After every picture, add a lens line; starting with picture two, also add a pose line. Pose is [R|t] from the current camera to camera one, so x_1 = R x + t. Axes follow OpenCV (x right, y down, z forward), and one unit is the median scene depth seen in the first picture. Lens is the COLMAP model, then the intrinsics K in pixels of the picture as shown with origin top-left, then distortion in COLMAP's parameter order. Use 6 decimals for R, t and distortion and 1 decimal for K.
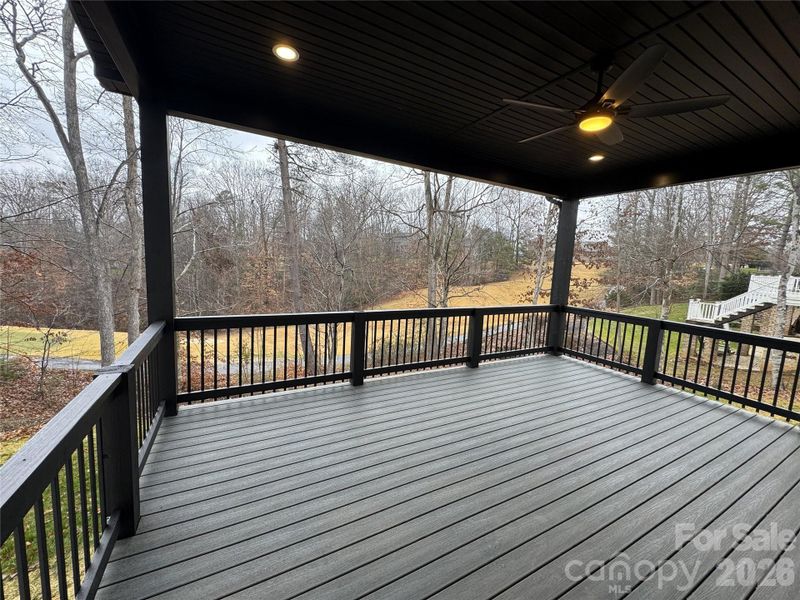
lens RADIAL K [[318.4, 0, 399.8], [0, 318.4, 298.7], [0, 0, 1]] dist [-0.002645, 0.000129]
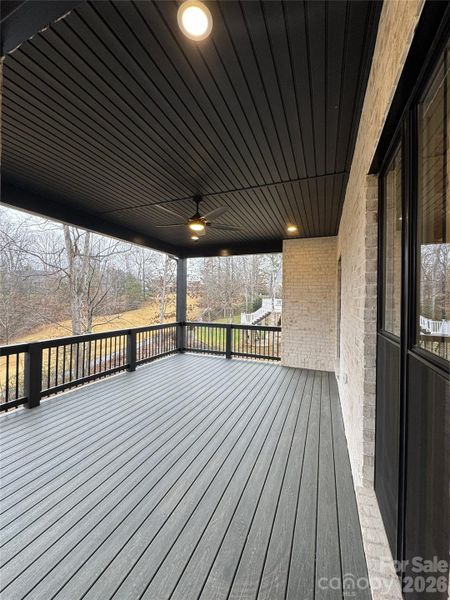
lens RADIAL K [[238.8, 0, 226.5], [0, 238.8, 299.2], [0, 0, 1]] dist [-0.002645, 0.000129]
pose [[0.774329, -0.035423, 0.631791, -0.081636], [0.096678, 0.993333, -0.062795, 0.005245], [-0.625354, 0.109705, 0.772591, -0.089804]]
